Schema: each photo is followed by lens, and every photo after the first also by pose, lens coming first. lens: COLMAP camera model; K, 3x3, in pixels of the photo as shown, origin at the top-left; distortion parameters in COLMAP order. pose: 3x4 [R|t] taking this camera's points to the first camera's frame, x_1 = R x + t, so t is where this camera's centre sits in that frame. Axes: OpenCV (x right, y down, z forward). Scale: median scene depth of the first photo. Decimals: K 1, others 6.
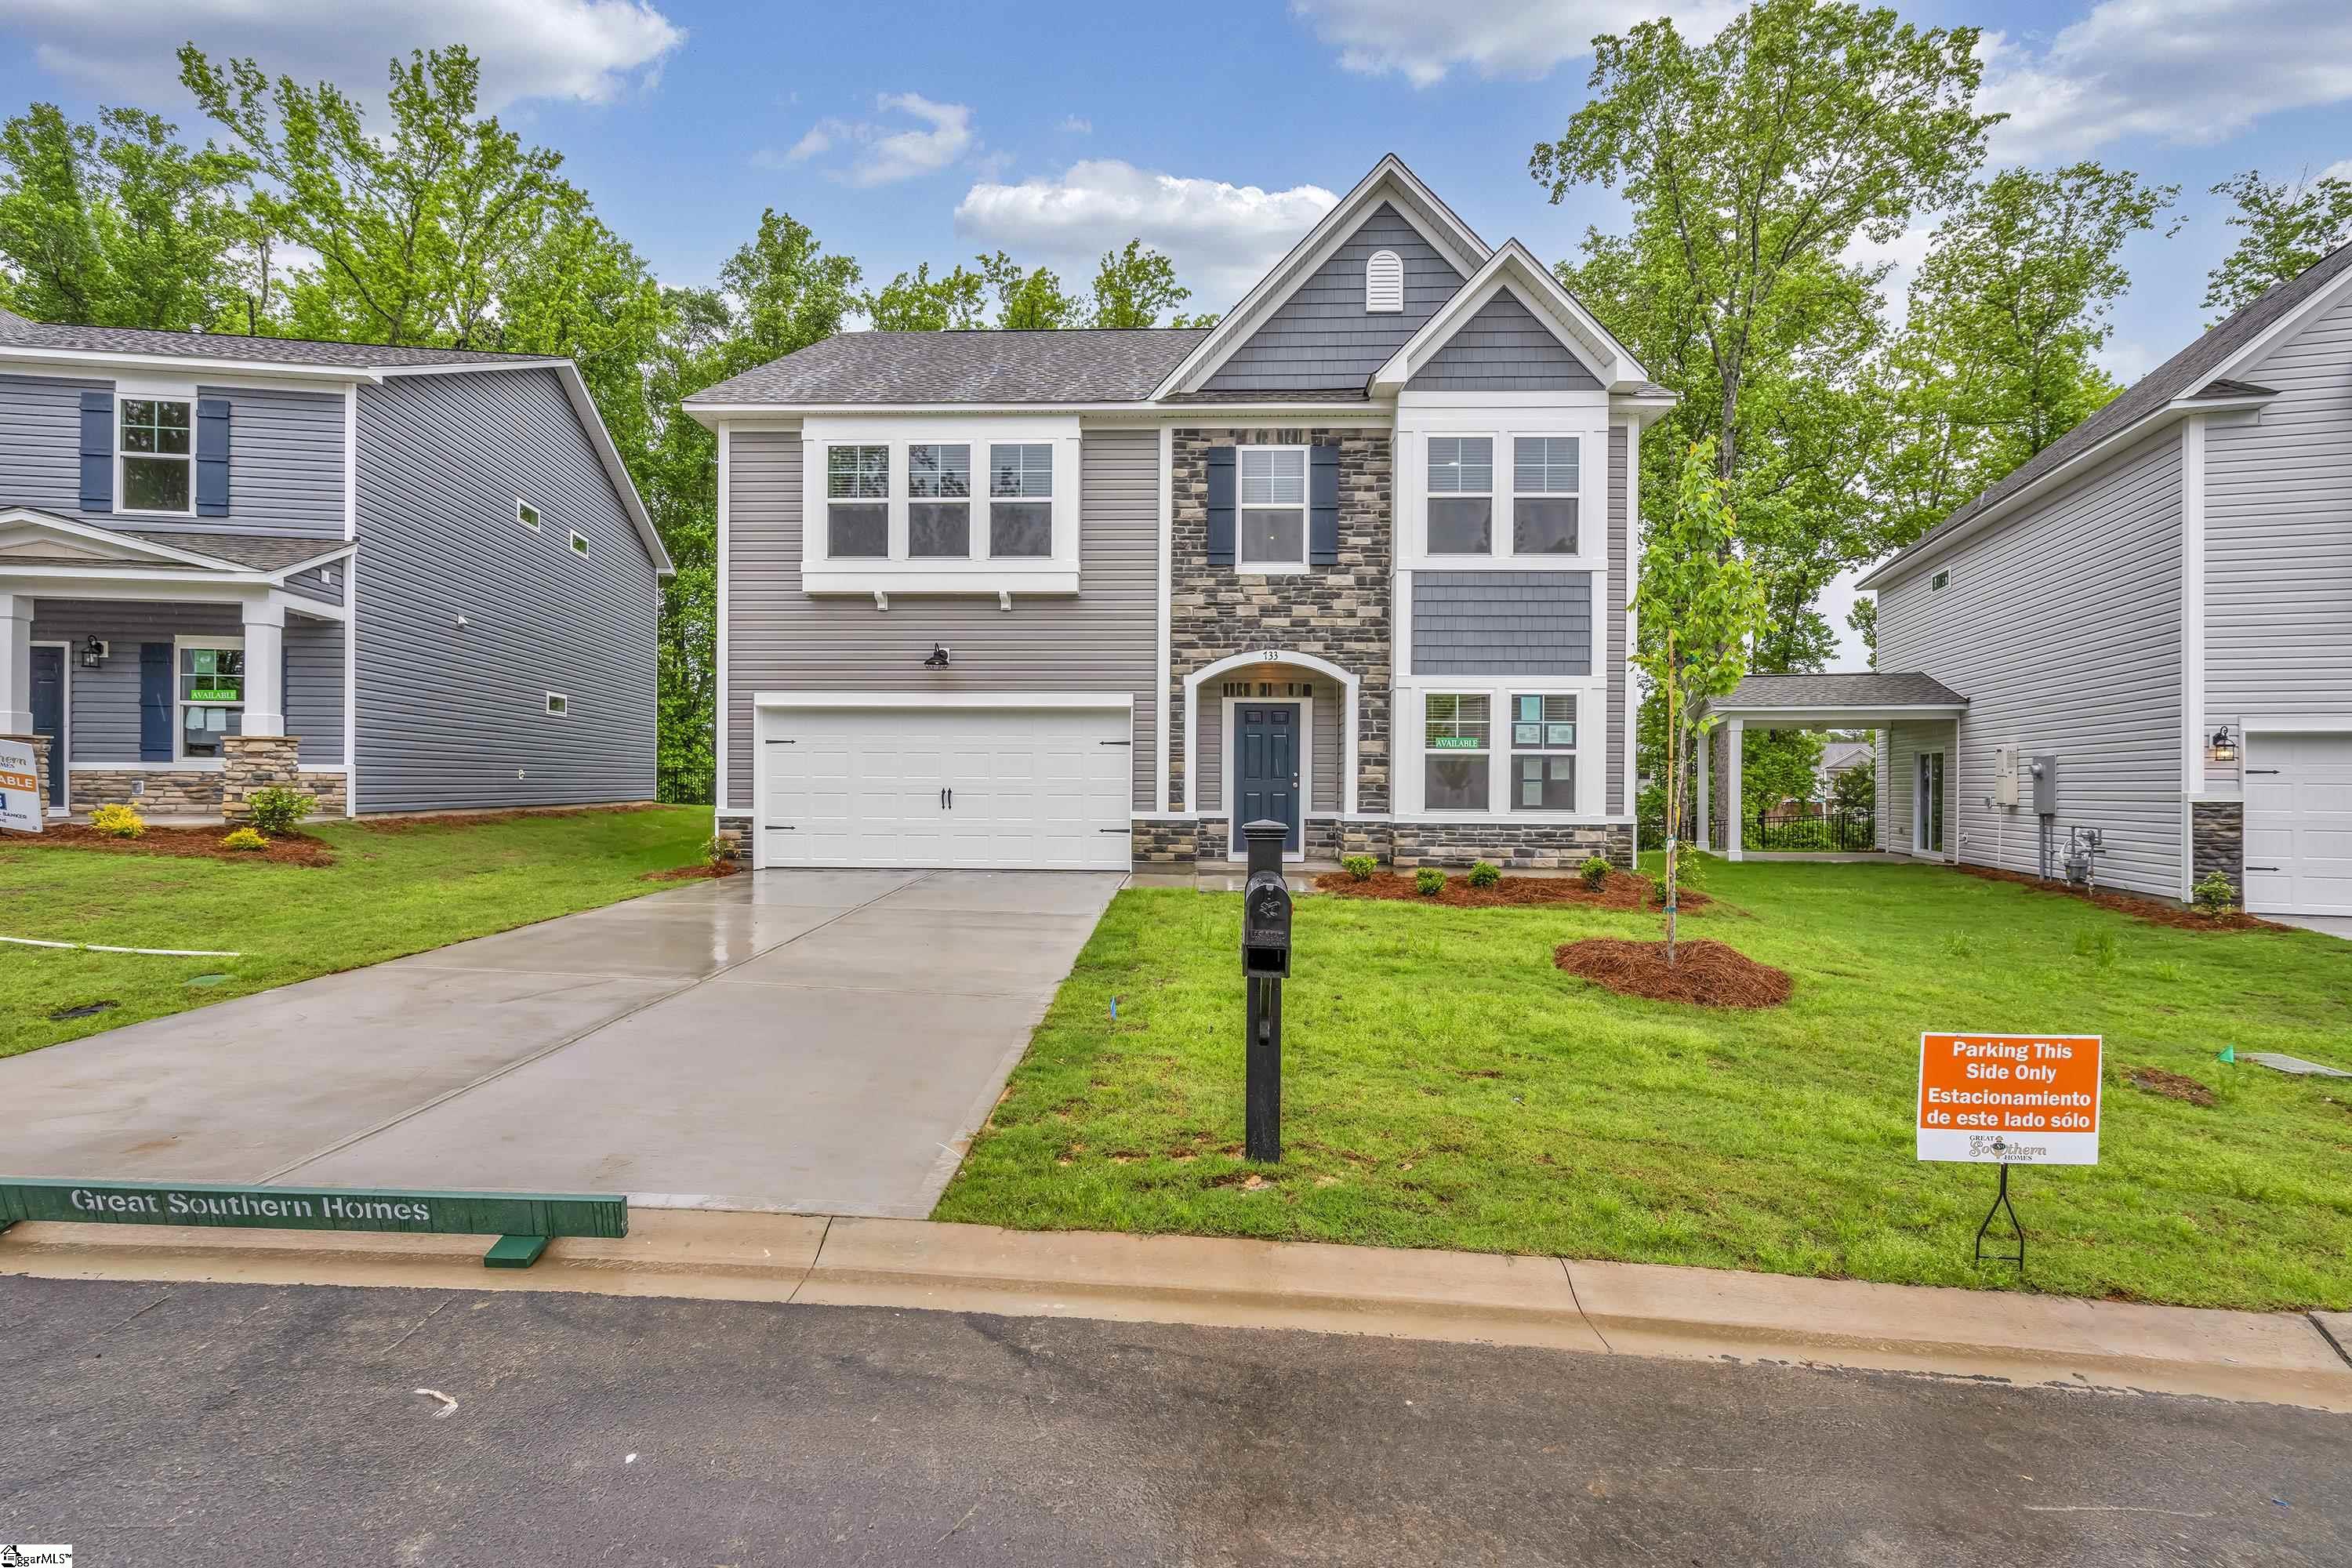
lens RADIAL K [[1047.3, 0, 1176.6], [0, 1047.3, 788.8], [0, 0, 1]] dist [-0.001211, 0.000025]
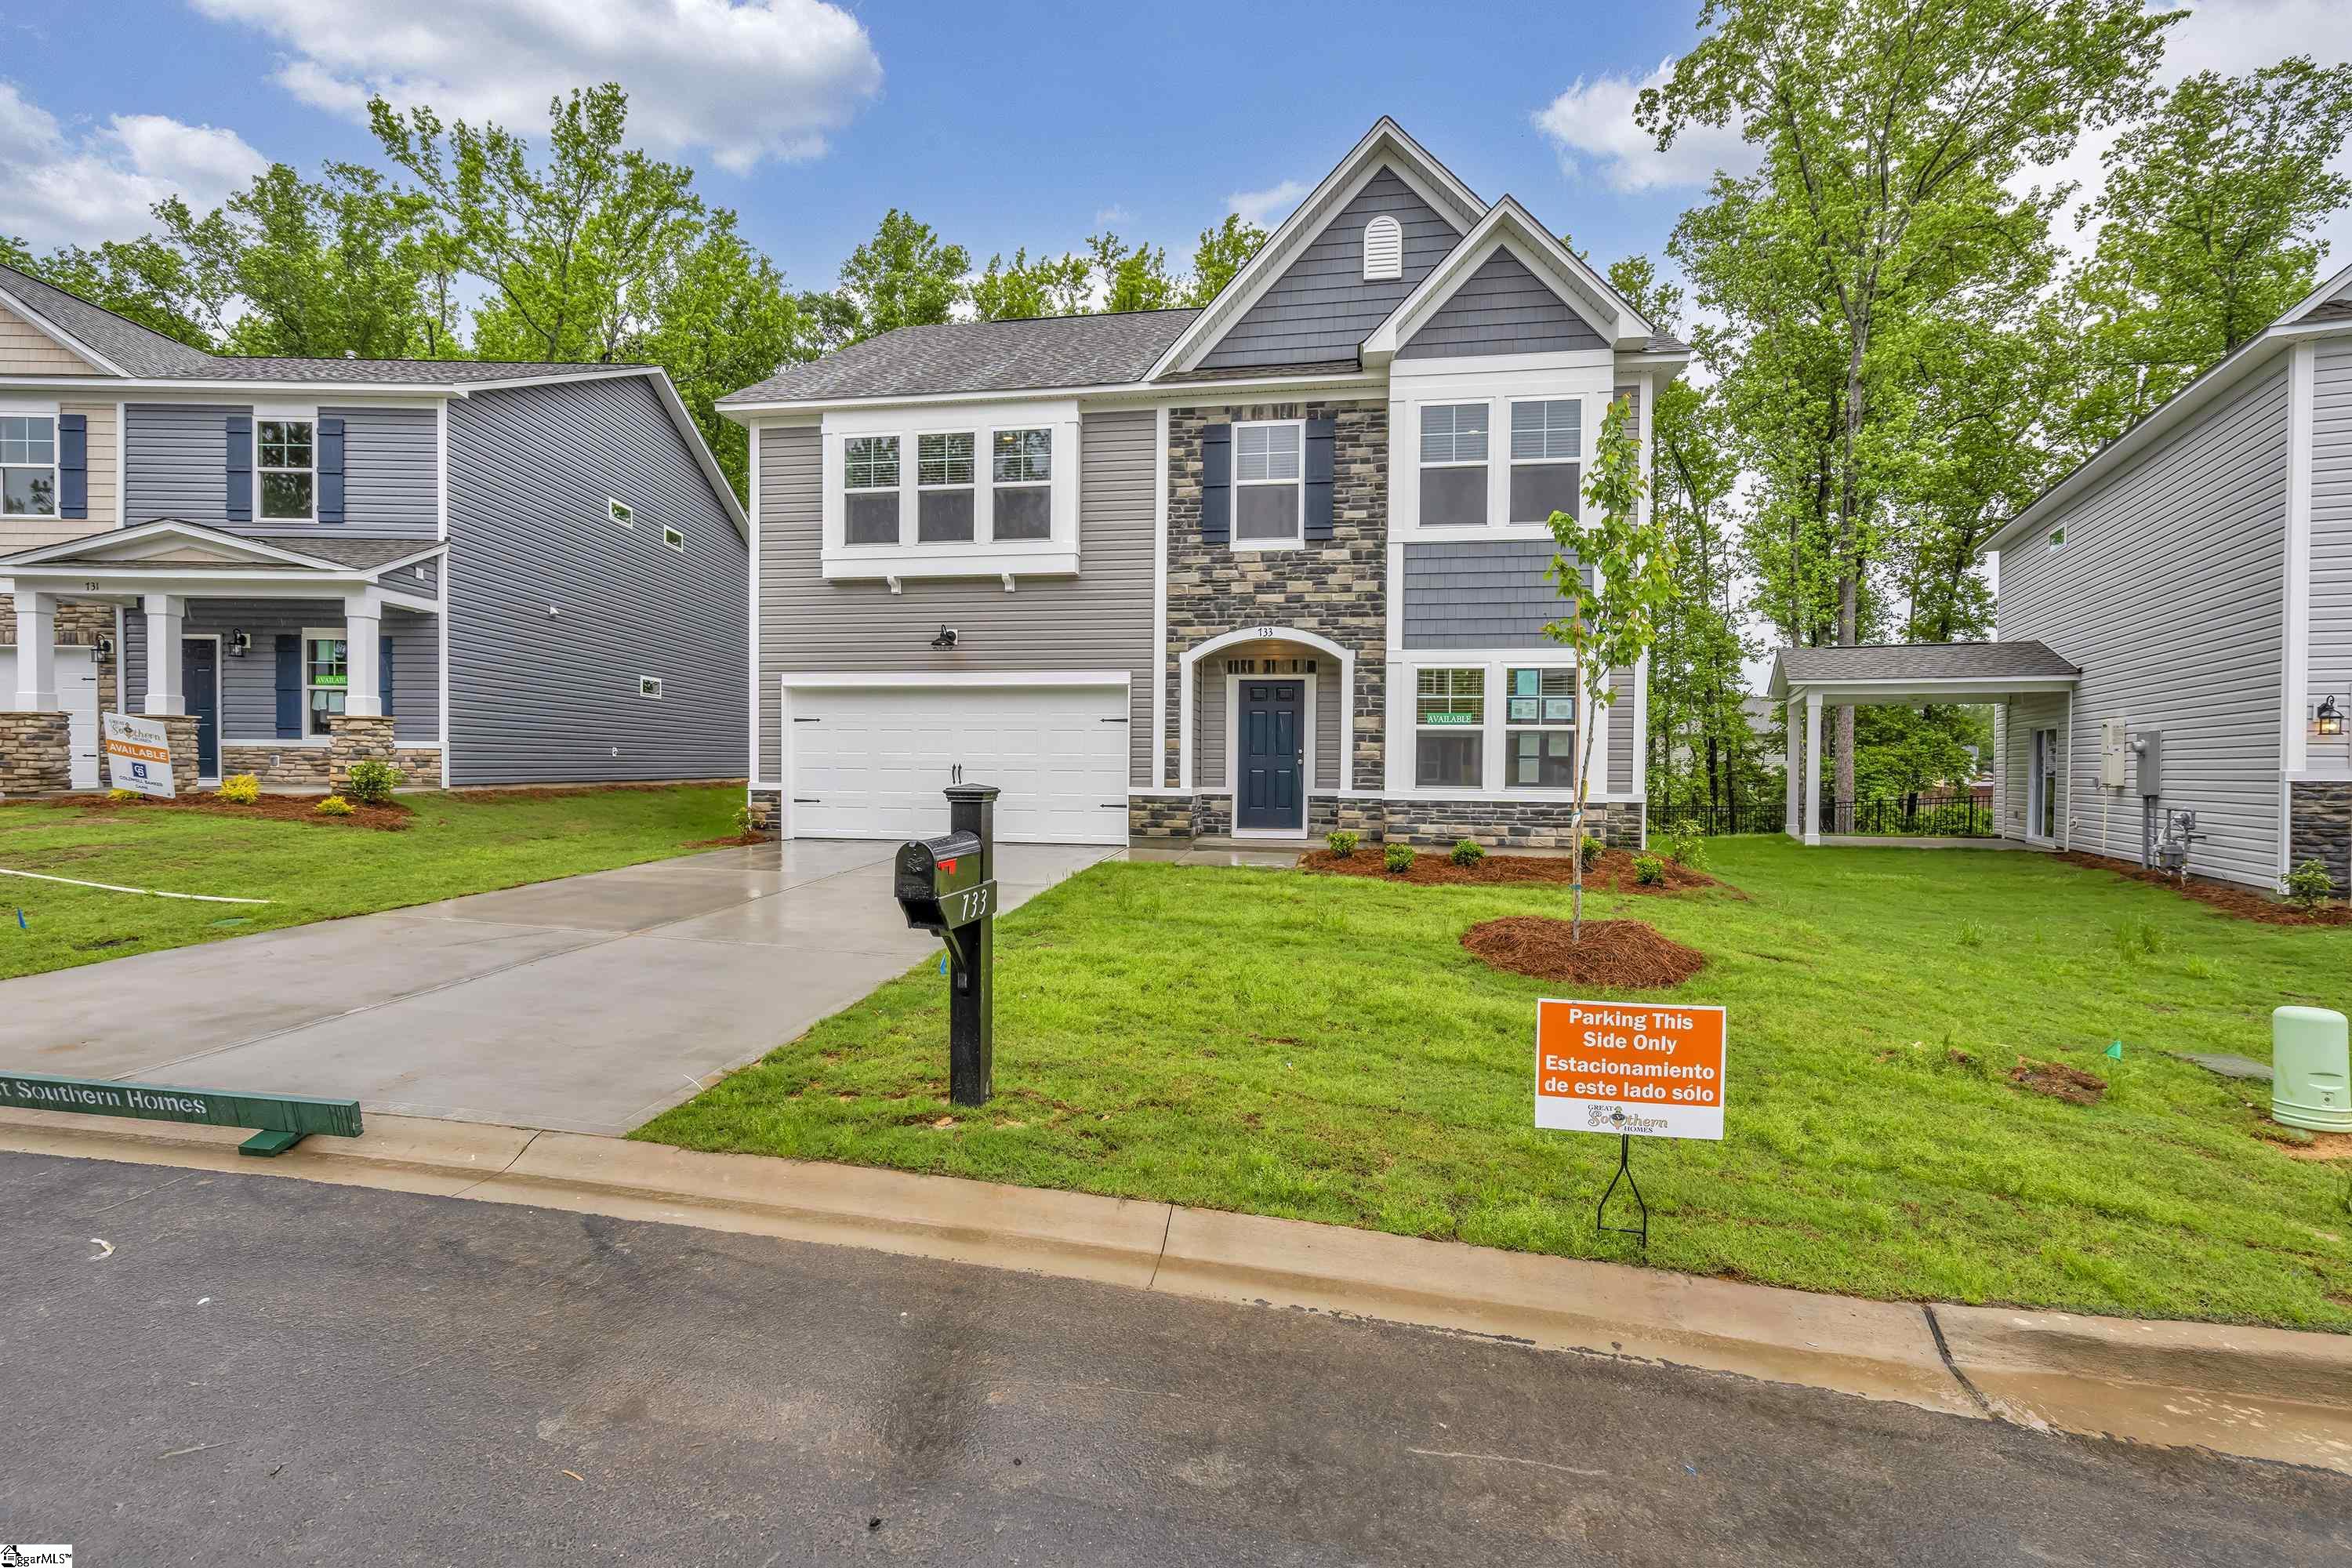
lens RADIAL K [[1047.6, 0, 1178.4], [0, 1047.6, 786.9], [0, 0, 1]] dist [-0.002291, 0.000167]
pose [[0.991159, 0.005268, -0.132572, 0.141654], [-0.003185, 0.999868, 0.015918, 0.005233], [0.132639, -0.015355, 0.991046, -0.005728]]
